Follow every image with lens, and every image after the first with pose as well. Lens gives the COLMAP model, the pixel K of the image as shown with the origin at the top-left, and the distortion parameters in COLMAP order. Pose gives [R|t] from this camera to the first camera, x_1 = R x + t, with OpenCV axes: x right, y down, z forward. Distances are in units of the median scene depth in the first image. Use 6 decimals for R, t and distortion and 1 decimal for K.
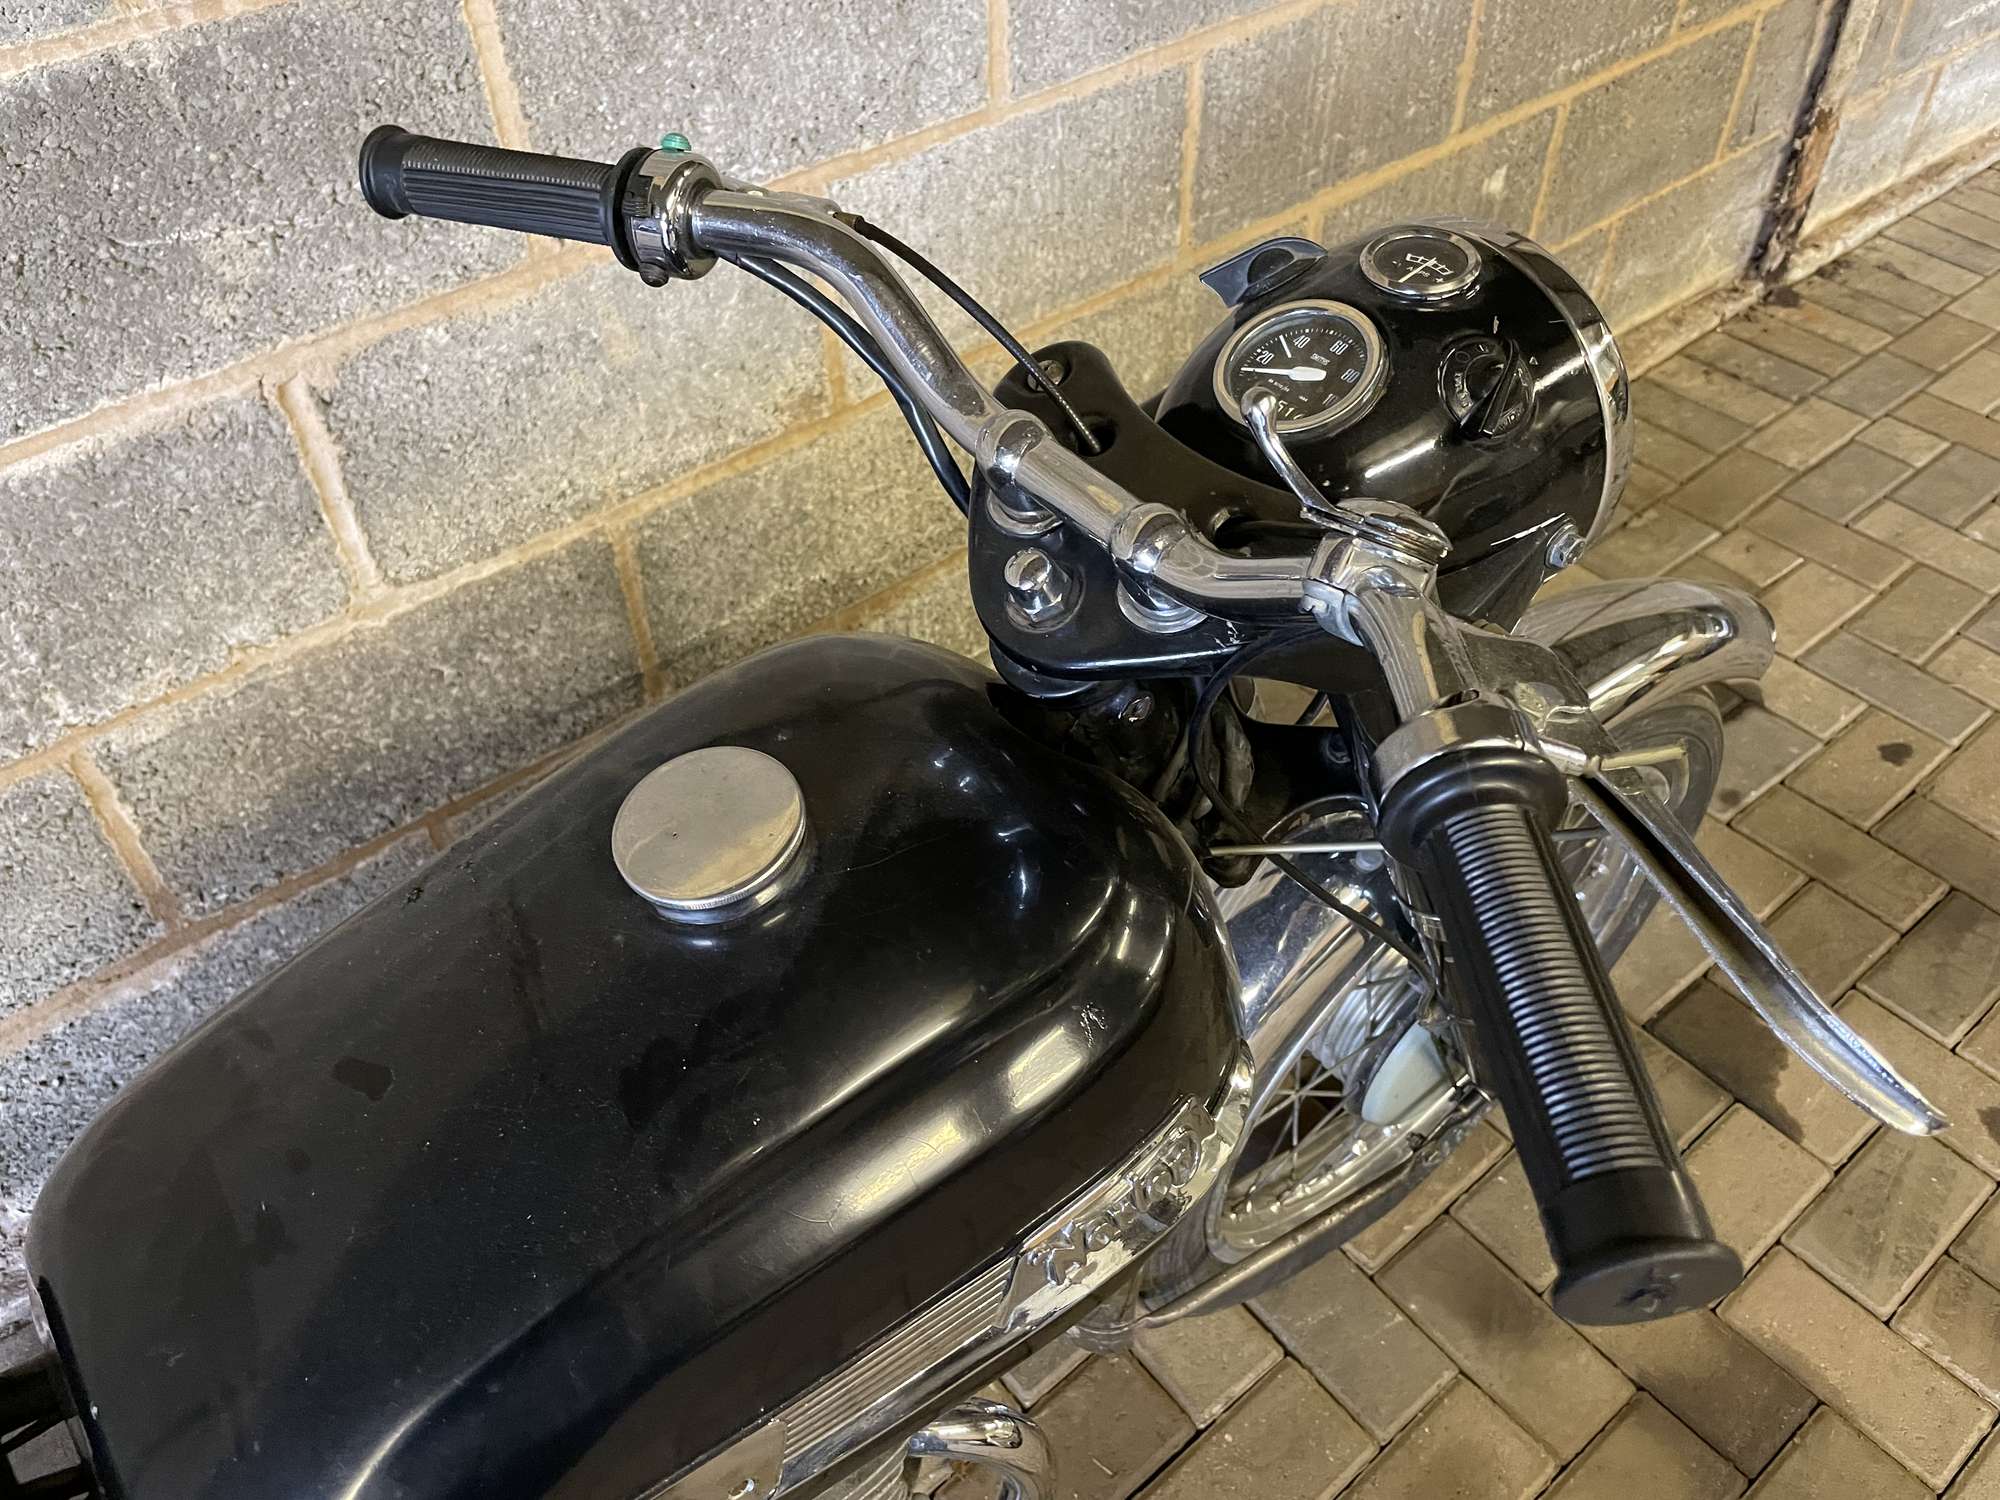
lens RADIAL K [[1532.5, 0, 991.0], [0, 1532.5, 724.8], [0, 0, 1]] dist [0.079355, -0.117615]
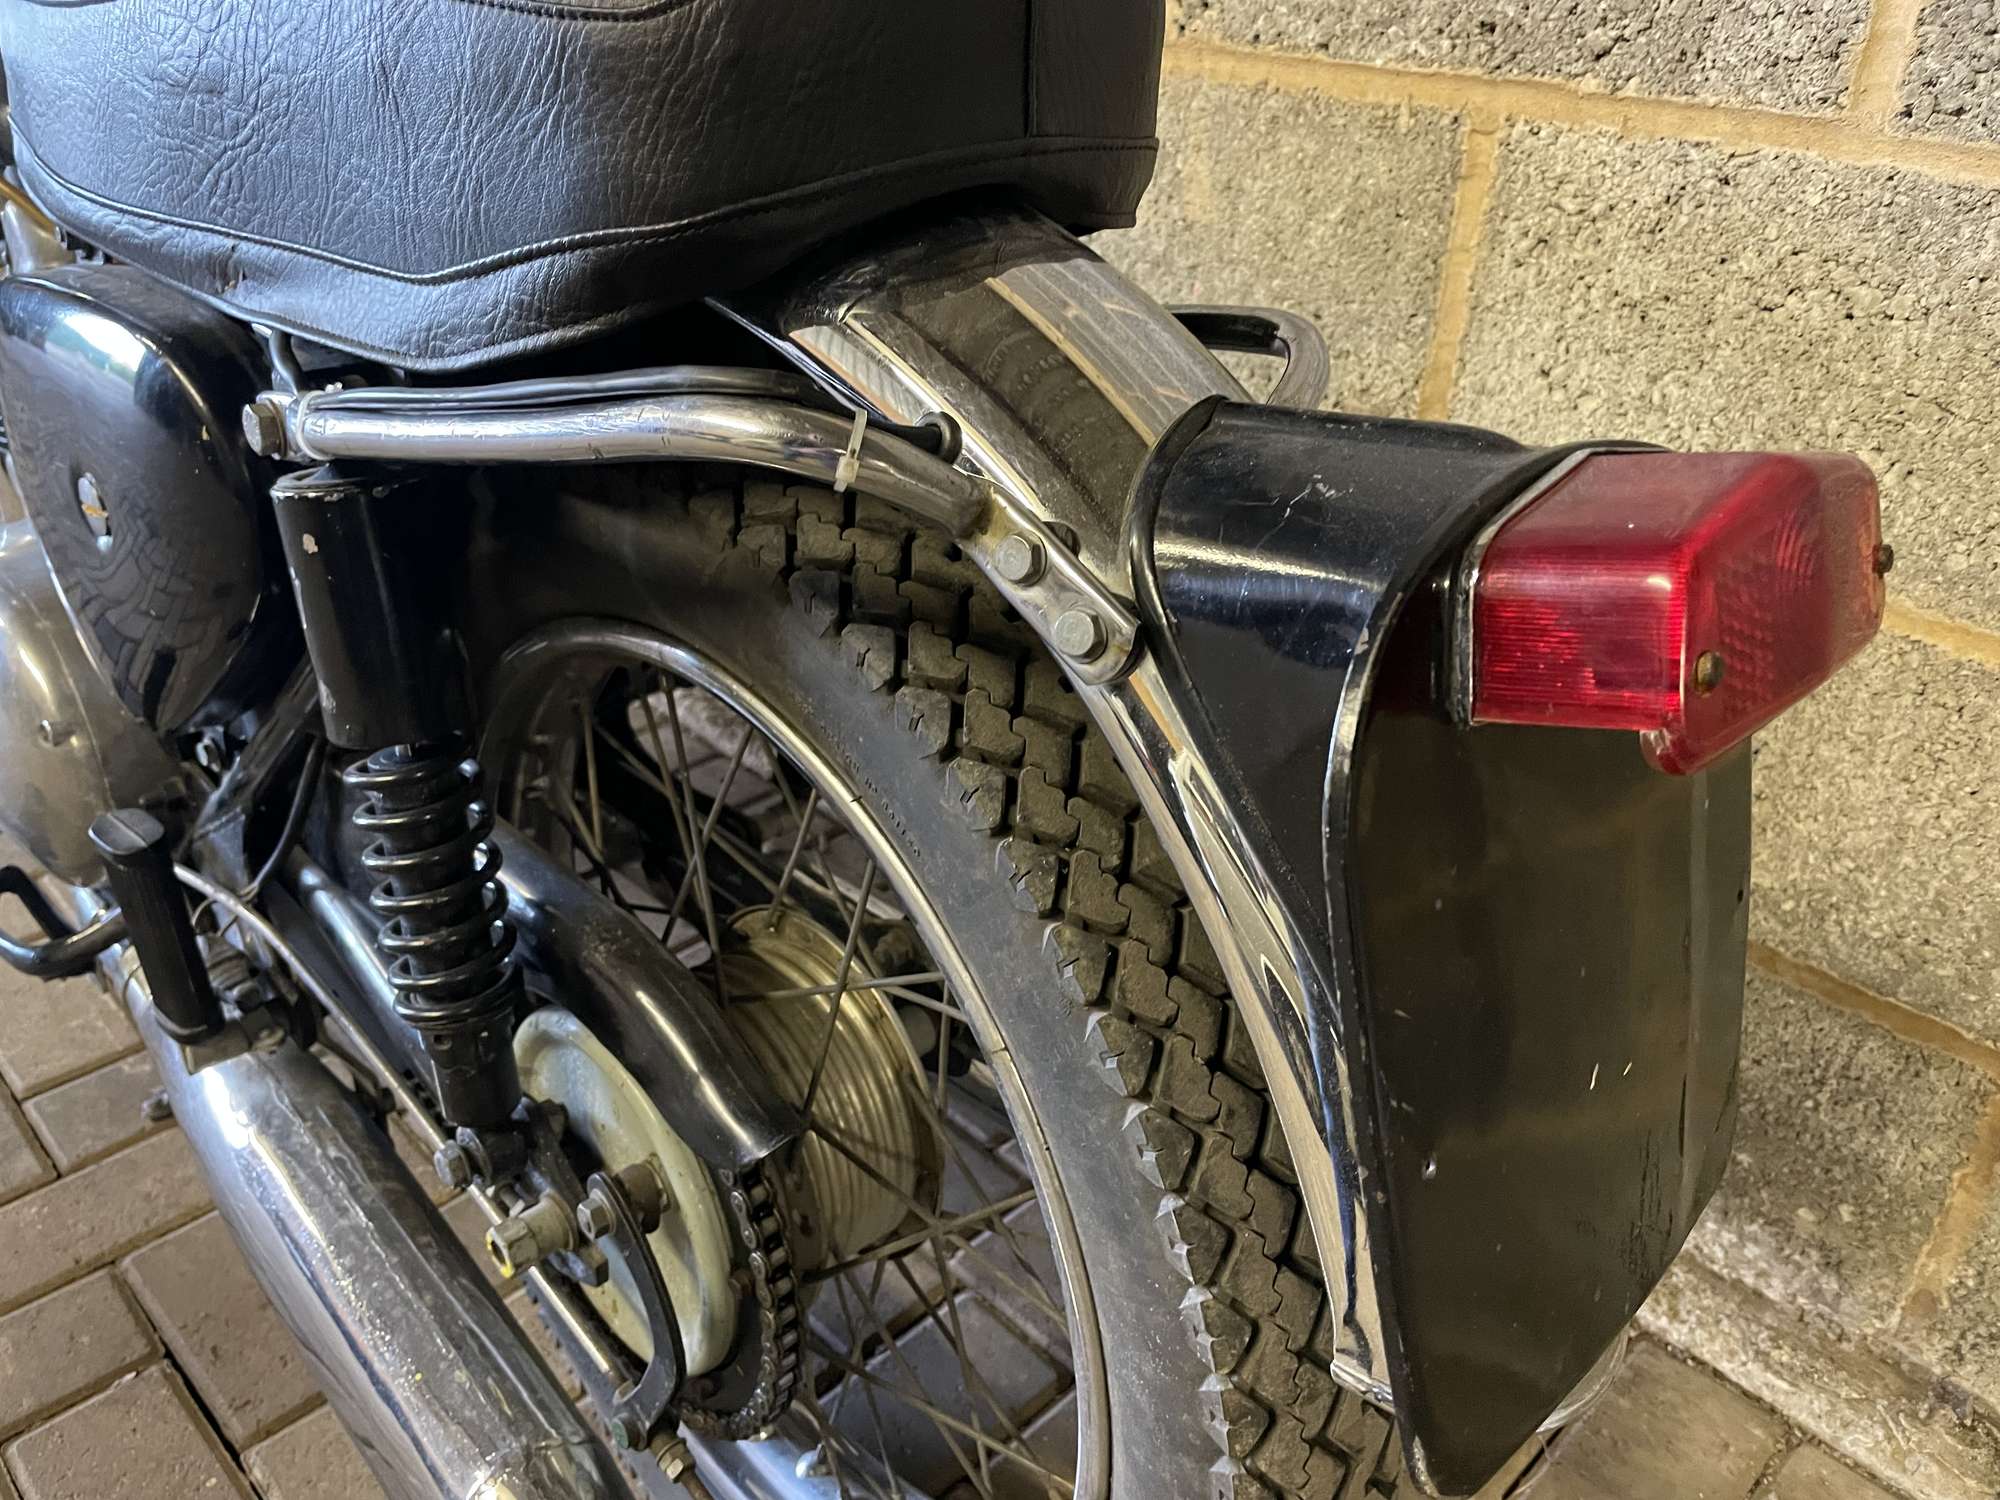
lens RADIAL K [[1532.5, 0, 984.8], [0, 1532.5, 752.3], [0, 0, 1]] dist [0.079355, -0.117615]
pose [[0.087455, 0.507866, -0.856985, 0.591624], [-0.707920, 0.636939, 0.305219, -0.216898], [0.700858, 0.579983, 0.415232, 0.717113]]
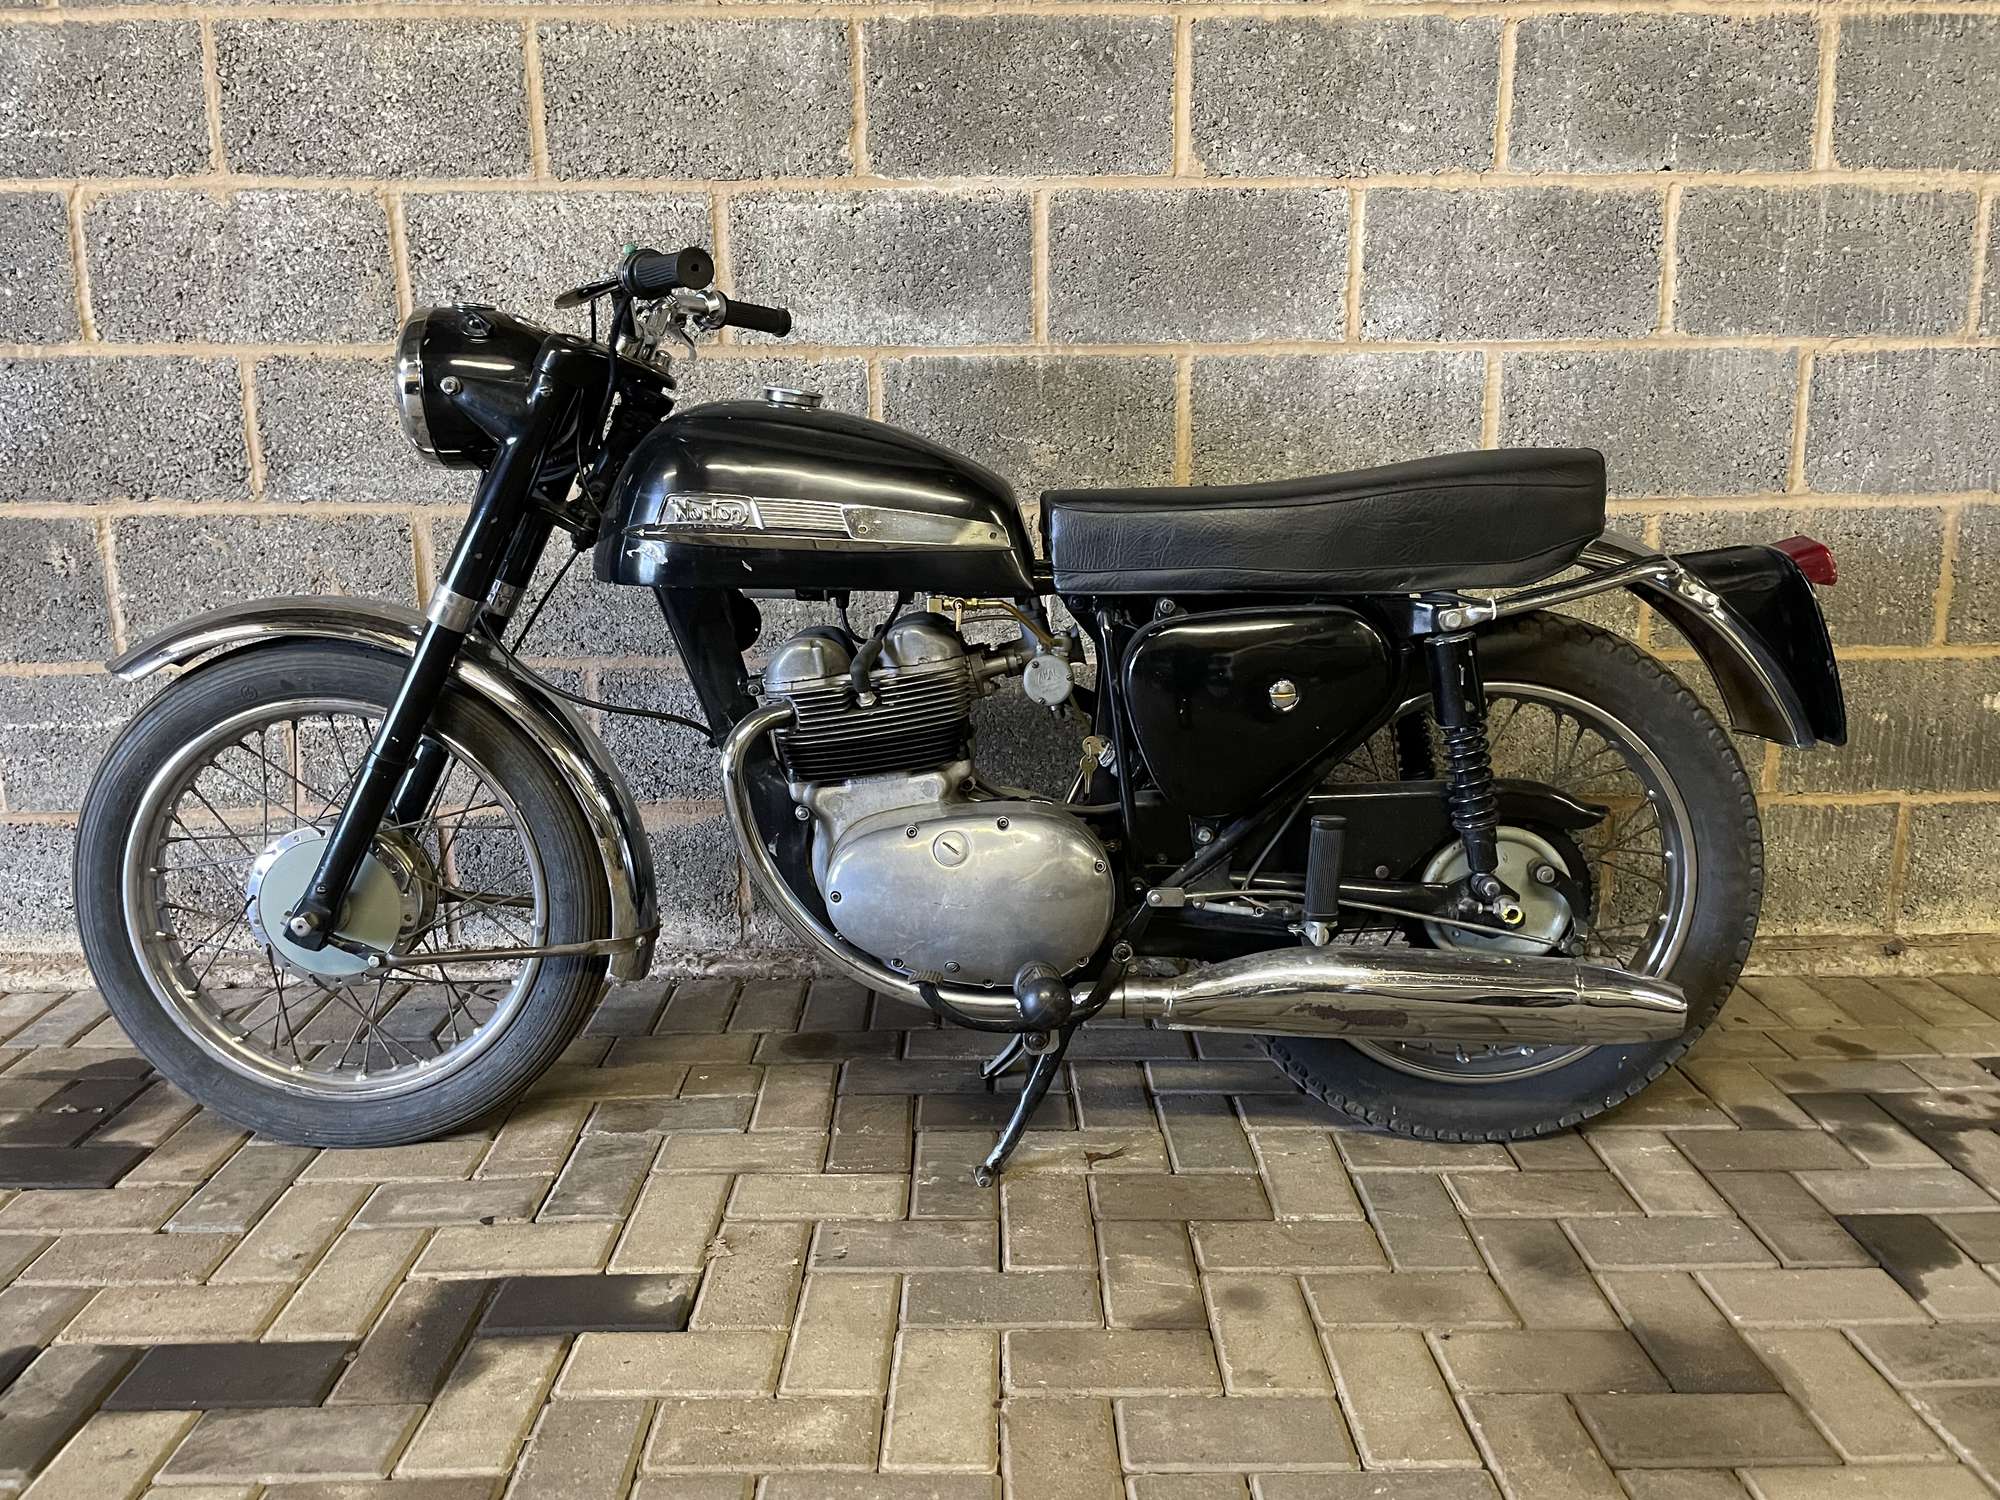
lens RADIAL K [[1532.5, 0, 1004.8], [0, 1532.5, 721.8], [0, 0, 1]] dist [0.079355, -0.117615]
pose [[0.784678, 0.145039, -0.602697, 0.666974], [-0.433915, 0.822857, -0.366913, 0.660003], [0.442717, 0.549428, 0.708612, -0.287149]]
